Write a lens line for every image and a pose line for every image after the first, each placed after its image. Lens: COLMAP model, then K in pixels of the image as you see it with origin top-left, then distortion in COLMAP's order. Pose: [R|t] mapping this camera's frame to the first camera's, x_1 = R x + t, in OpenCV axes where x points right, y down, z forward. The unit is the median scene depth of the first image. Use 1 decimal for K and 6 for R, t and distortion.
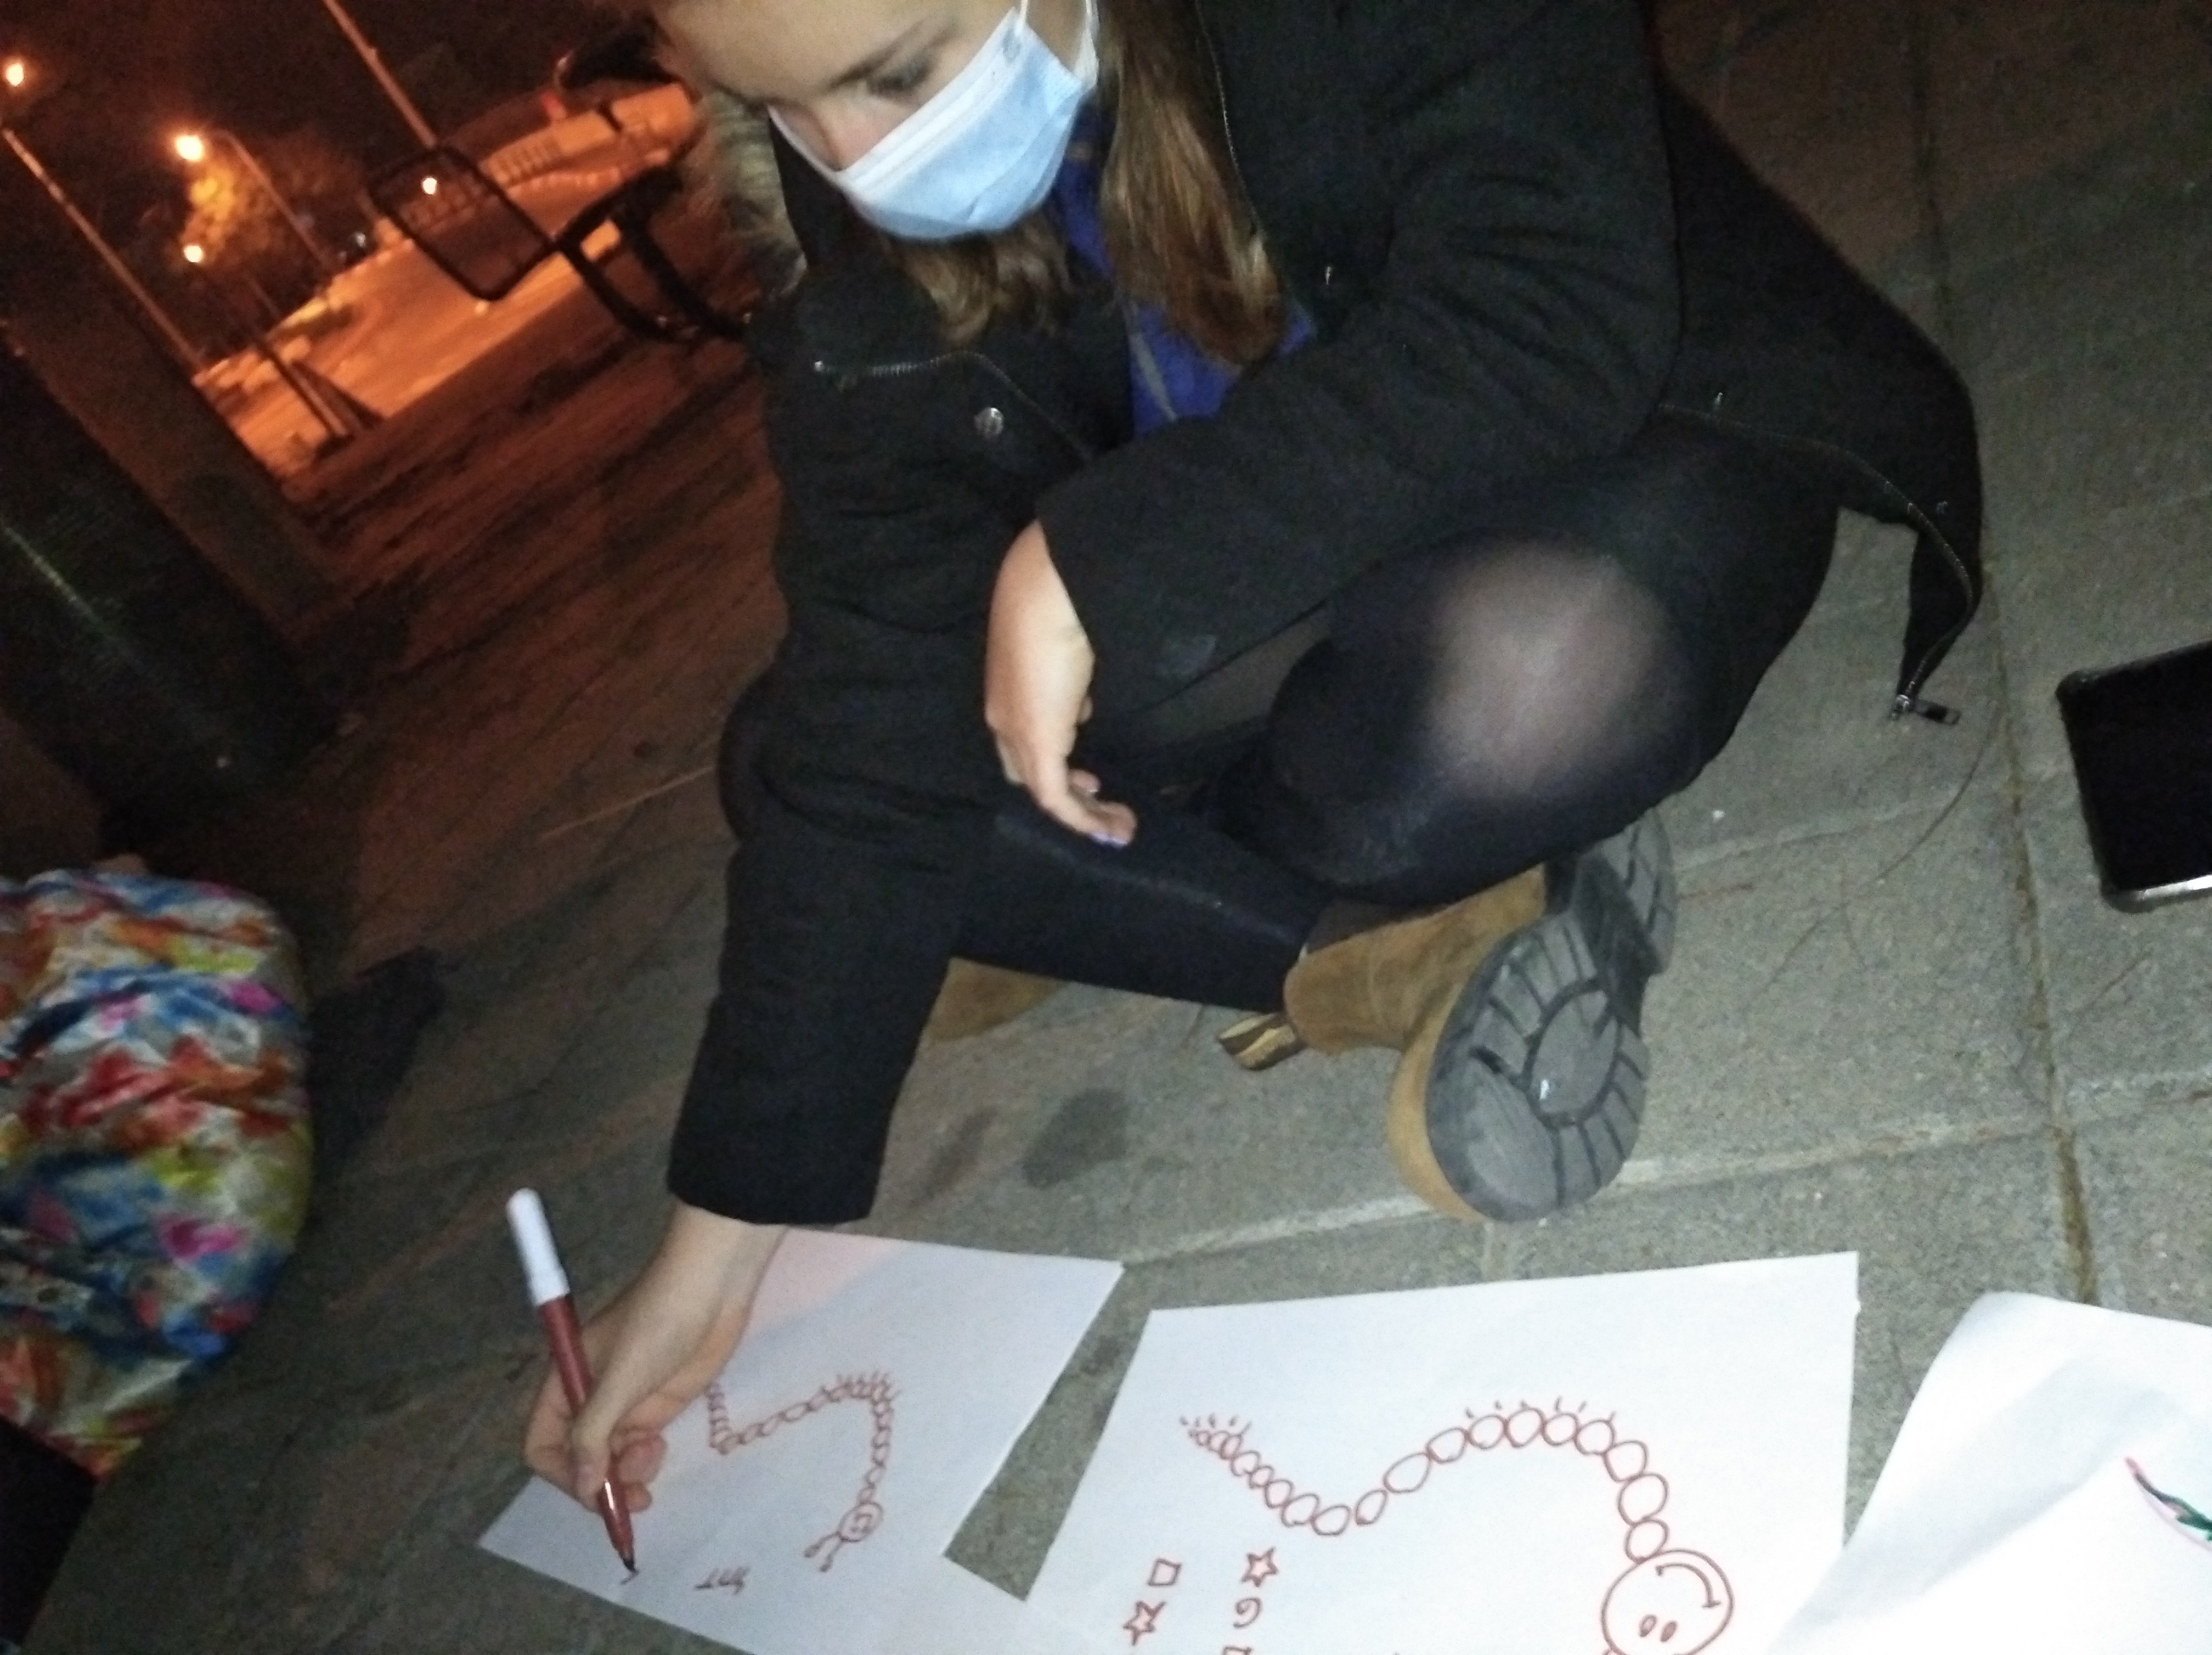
lens RADIAL K [[1784.0, 0, 1098.3], [0, 1784.0, 831.4], [0, 0, 1]] dist [0.001952, -0.011584]
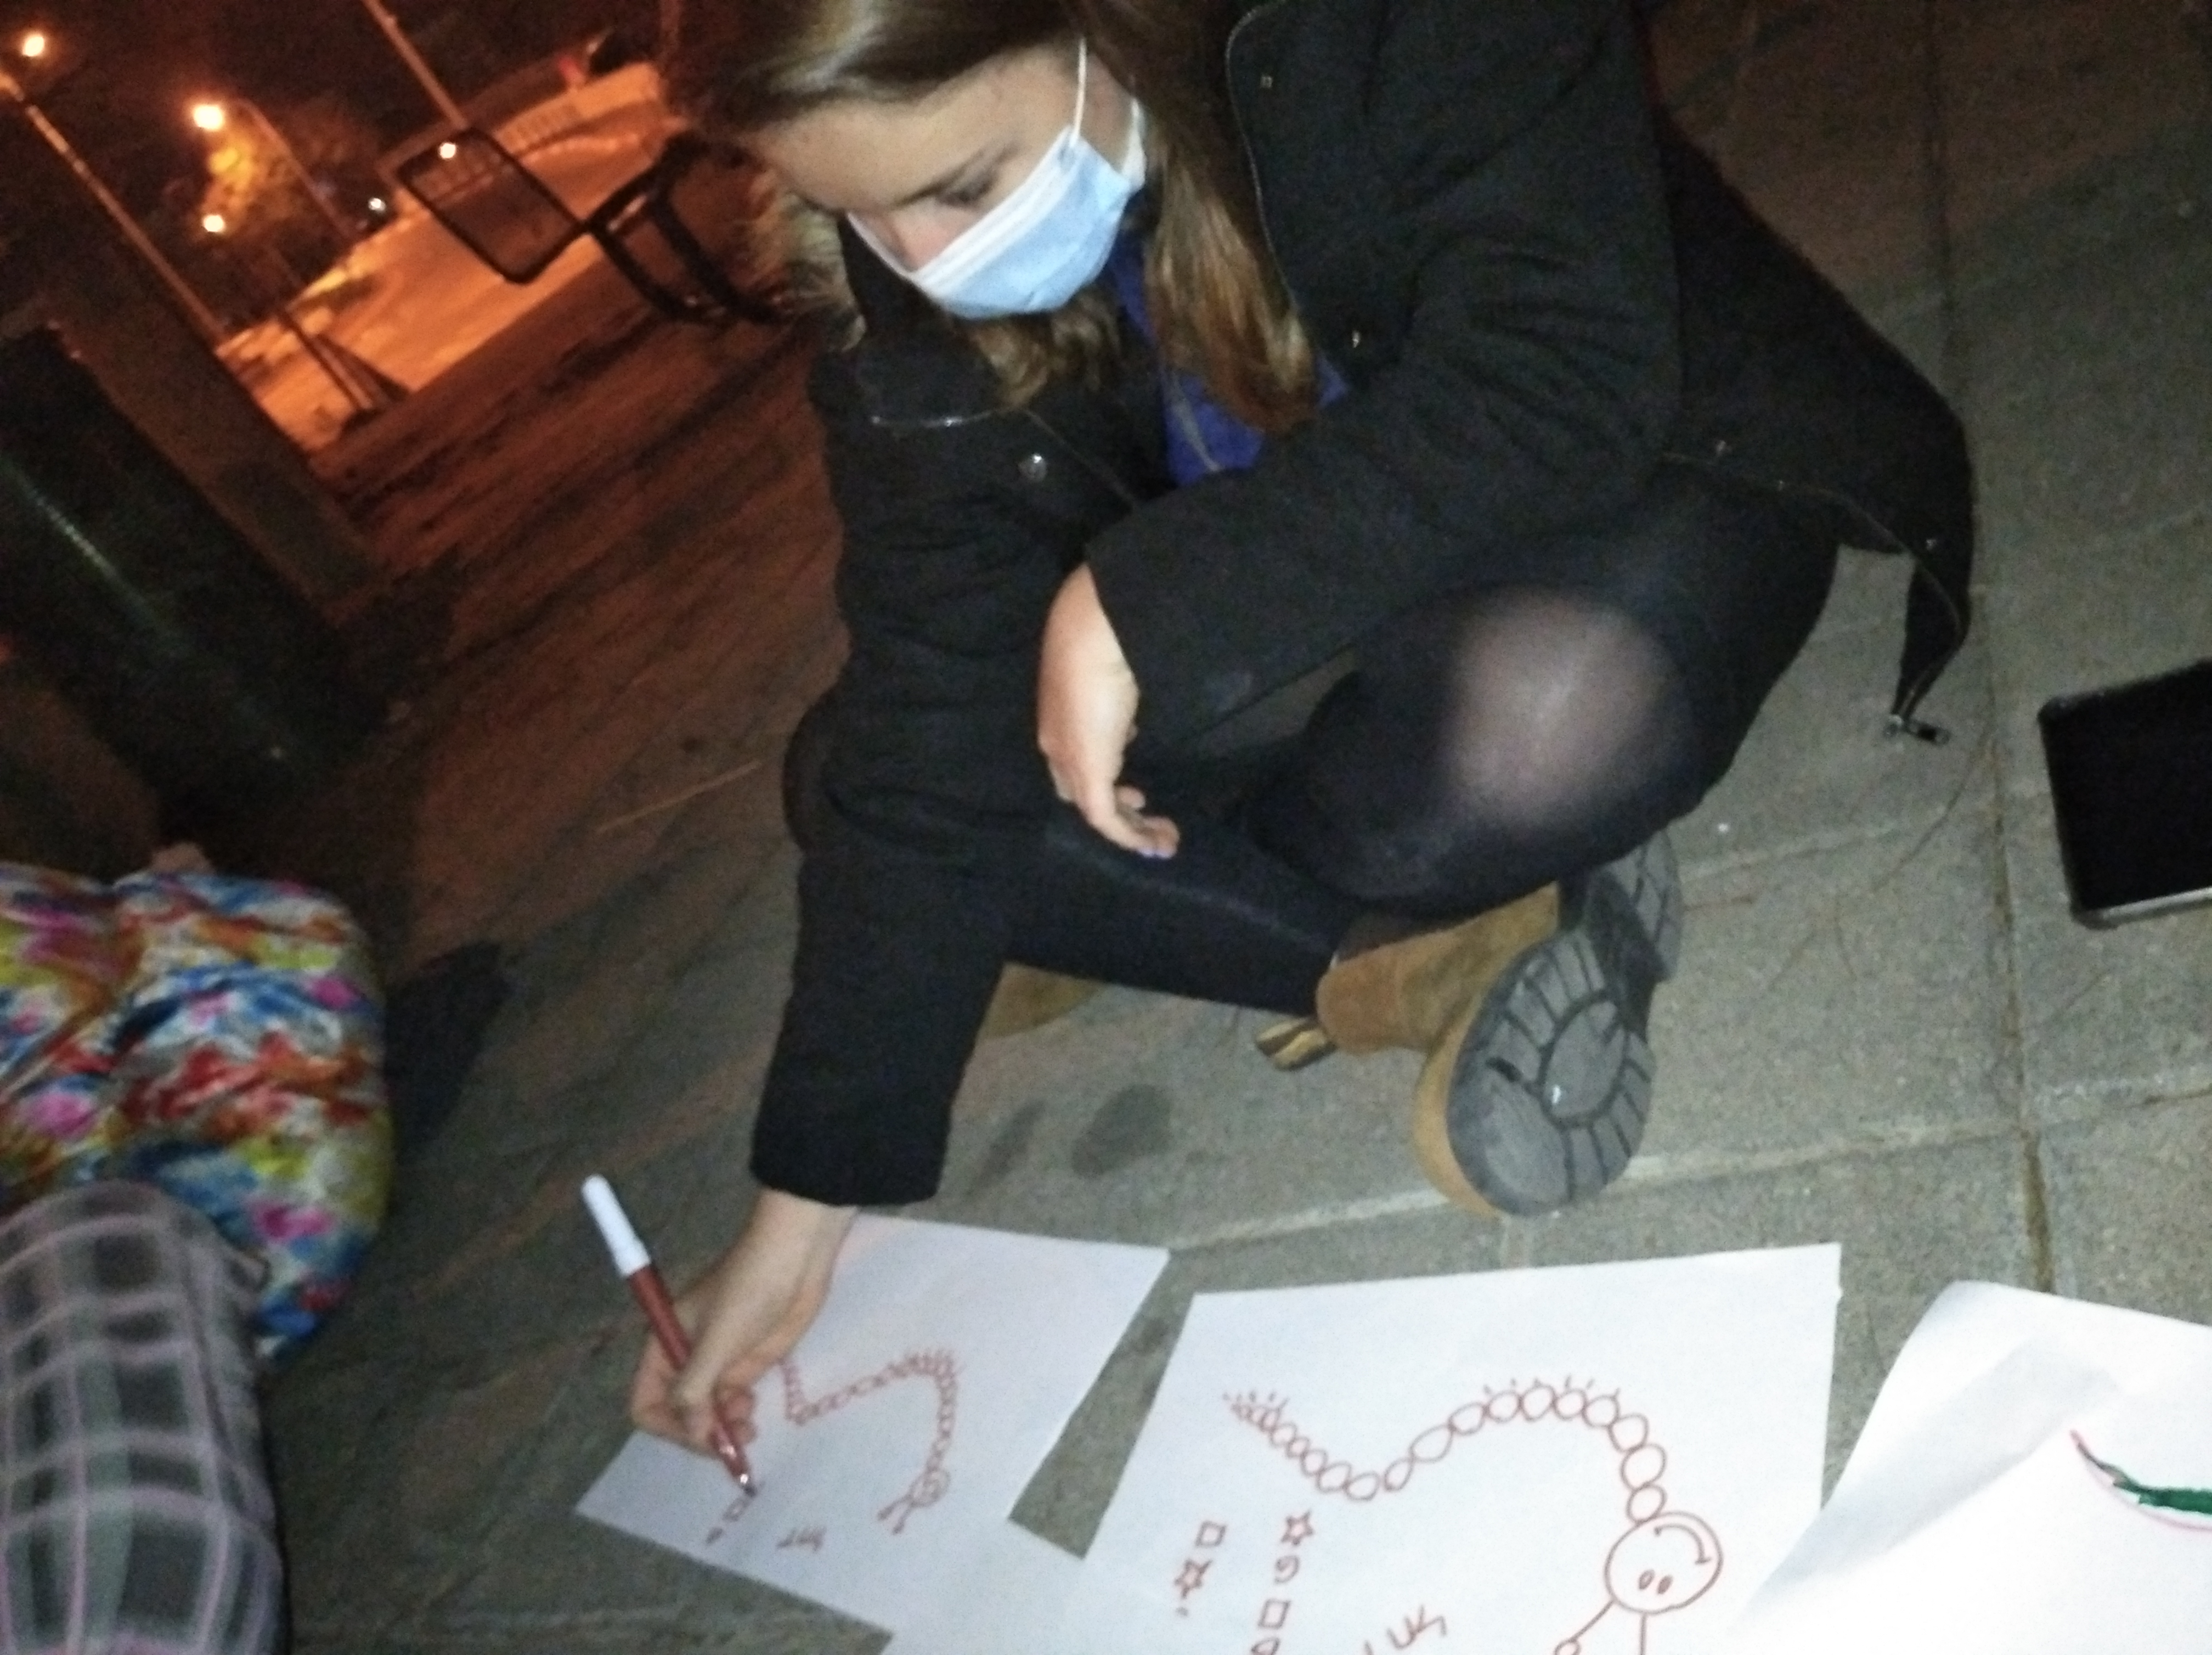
lens RADIAL K [[1808.6, 0, 1103.0], [0, 1808.6, 831.1], [0, 0, 1]] dist [-0.002086, -0.012754]
pose [[0.999935, -0.005855, -0.009834, -0.013685], [0.006092, 0.999686, 0.024302, -0.039562], [0.009688, -0.024360, 0.999656, -0.091715]]
